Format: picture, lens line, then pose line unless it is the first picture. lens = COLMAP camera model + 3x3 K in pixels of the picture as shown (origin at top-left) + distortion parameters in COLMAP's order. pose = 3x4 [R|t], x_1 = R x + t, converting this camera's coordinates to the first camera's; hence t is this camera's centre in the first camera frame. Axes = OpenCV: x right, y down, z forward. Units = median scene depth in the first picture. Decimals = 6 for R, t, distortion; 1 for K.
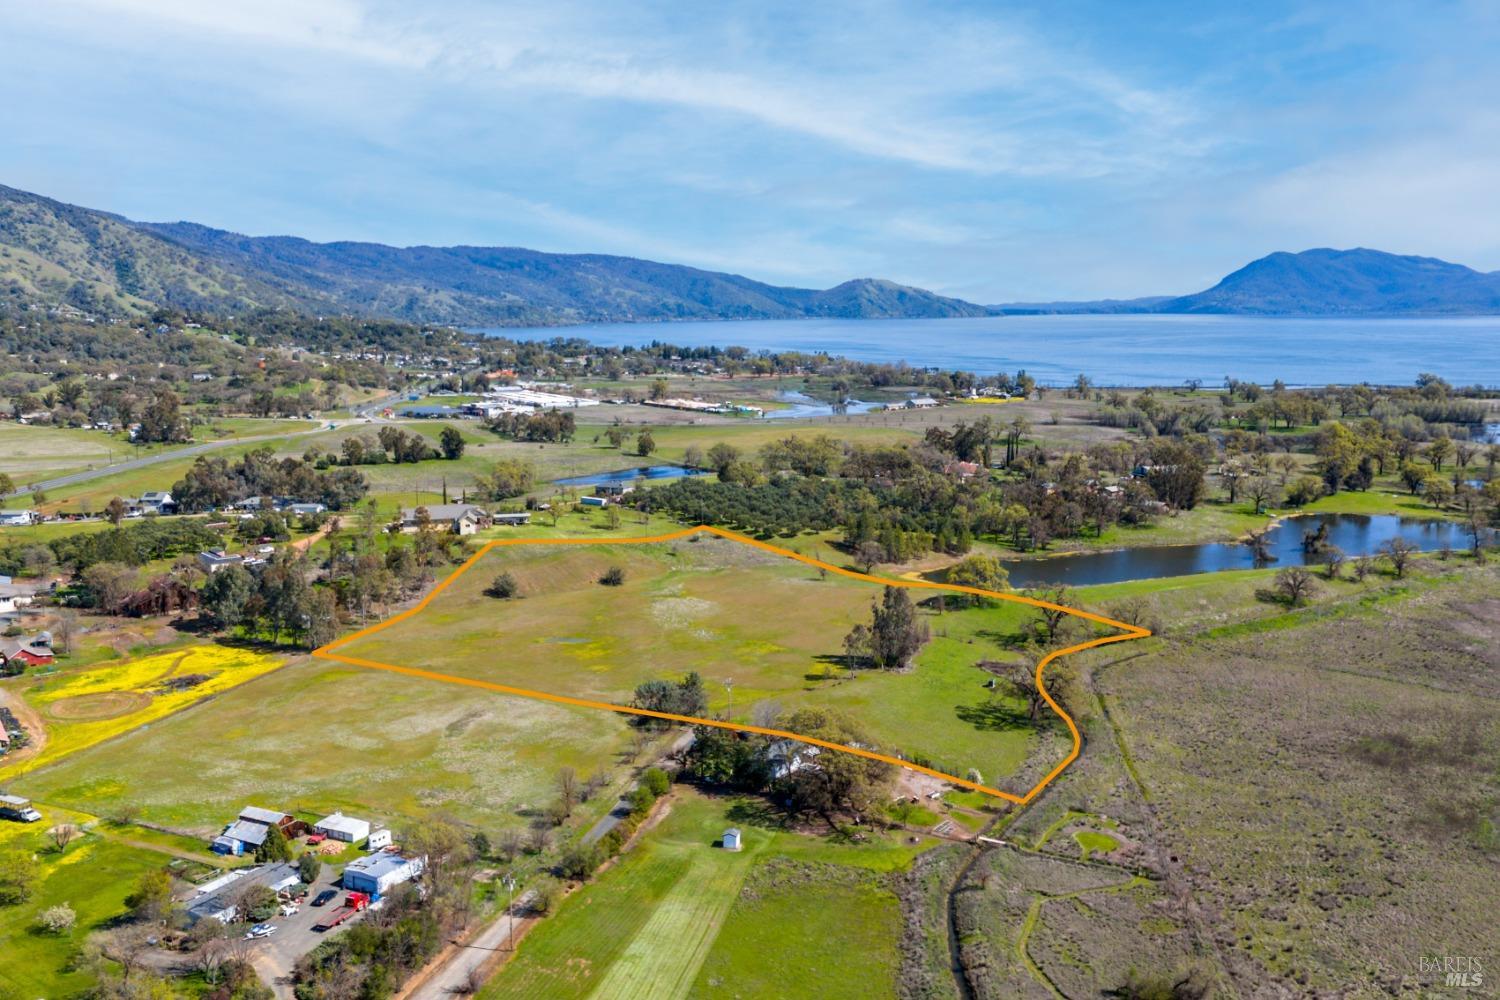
lens RADIAL K [[1313.2, 0, 803.4], [0, 1313.2, 485.8], [0, 0, 1]] dist [0.086381, -0.106867]
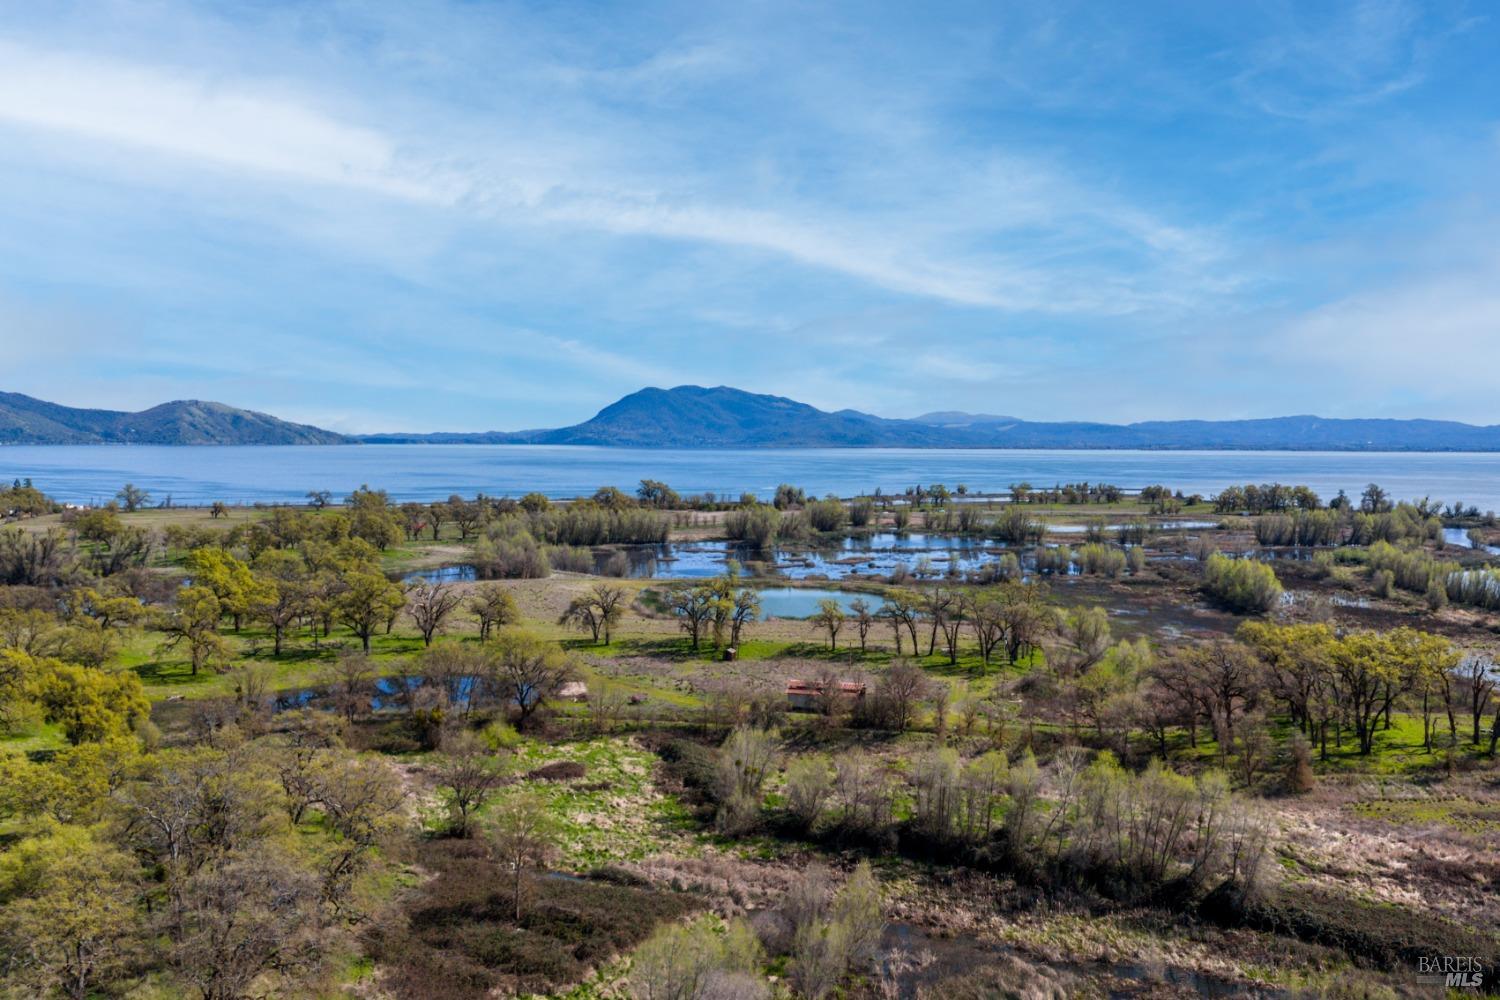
lens RADIAL K [[1313.2, 0, 819.0], [0, 1313.2, 454.9], [0, 0, 1]] dist [0.086381, -0.106867]
pose [[0.896787, -0.001155, 0.442461, 0.306552], [0.055794, 0.992309, -0.110495, -0.014388], [-0.438930, 0.123777, 0.889955, 0.397448]]
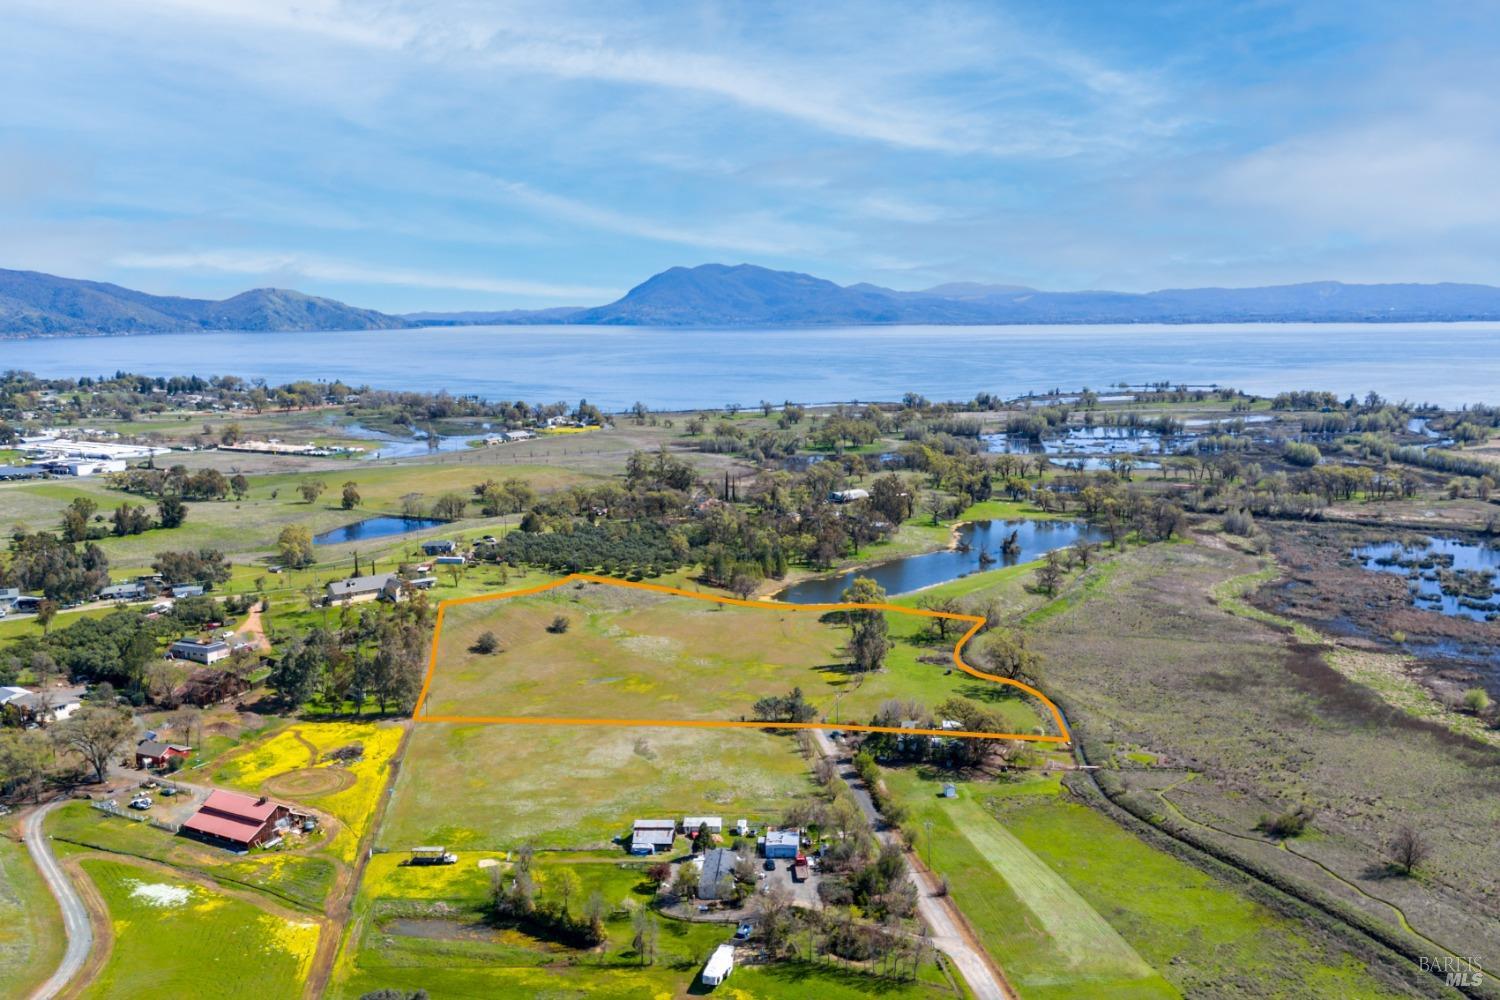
lens RADIAL K [[1313.2, 0, 781.8], [0, 1313.2, 478.1], [0, 0, 1]] dist [0.086381, -0.106867]
pose [[0.911519, -0.057817, 0.407174, -0.180576], [0.062908, 0.998019, 0.000886, -0.020517], [-0.406419, 0.024807, 0.913350, -0.060741]]
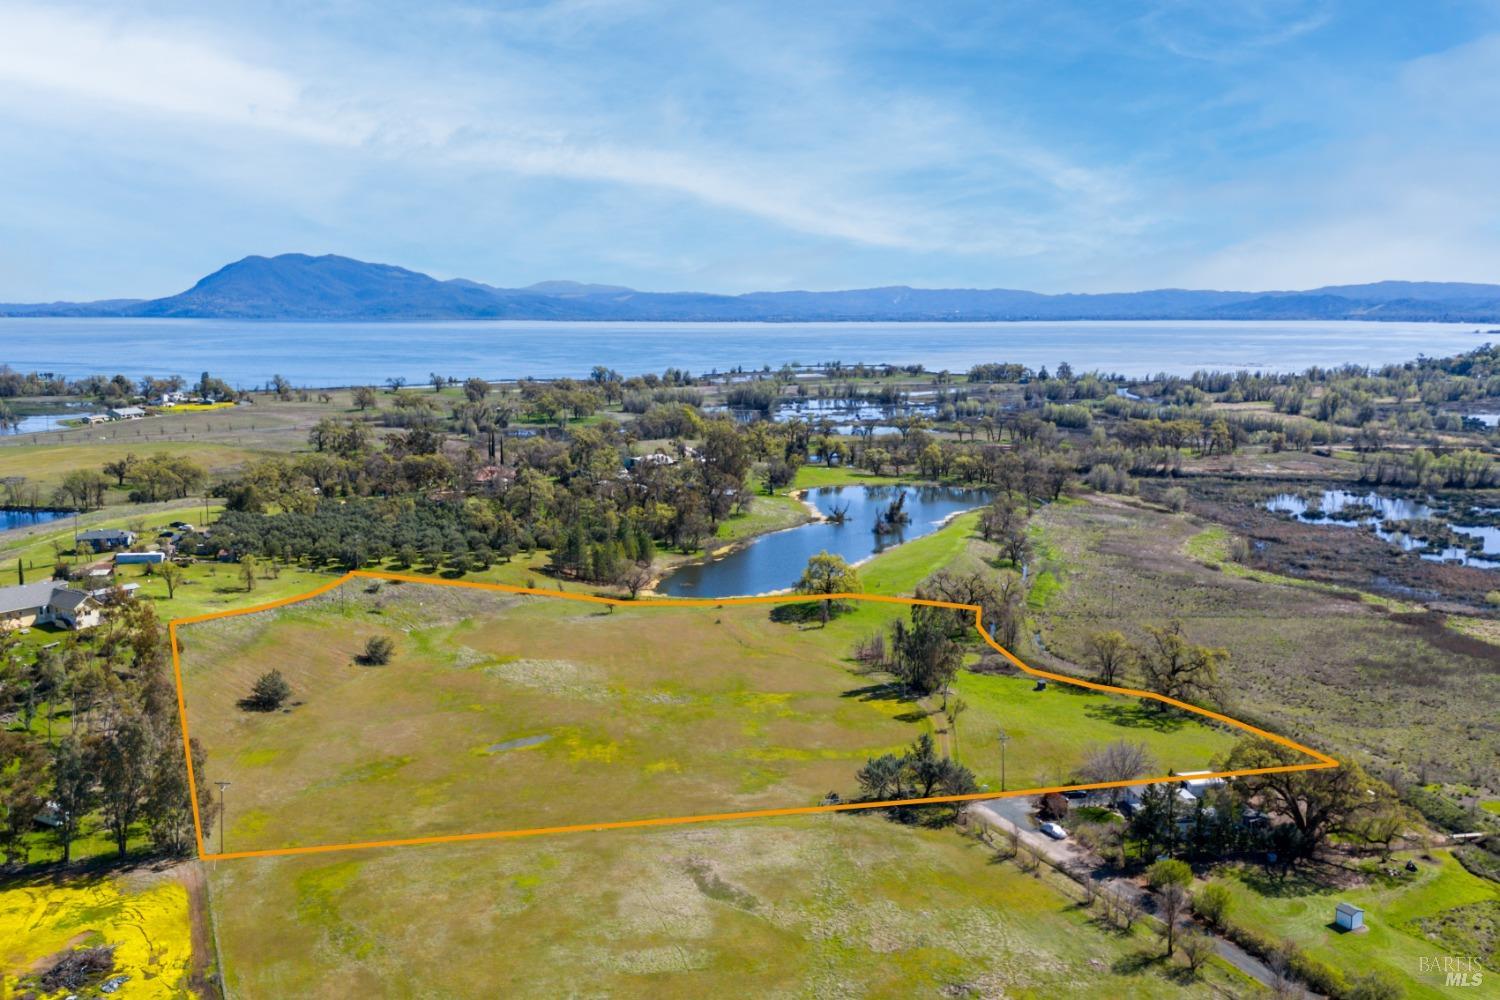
lens RADIAL K [[1313.2, 0, 751.8], [0, 1313.2, 504.9], [0, 0, 1]] dist [0.086381, -0.106867]
pose [[0.763520, -0.094069, 0.638896, -0.181272], [0.087377, 0.995284, 0.042121, -0.008531], [-0.639845, 0.023665, 0.768139, 0.139143]]
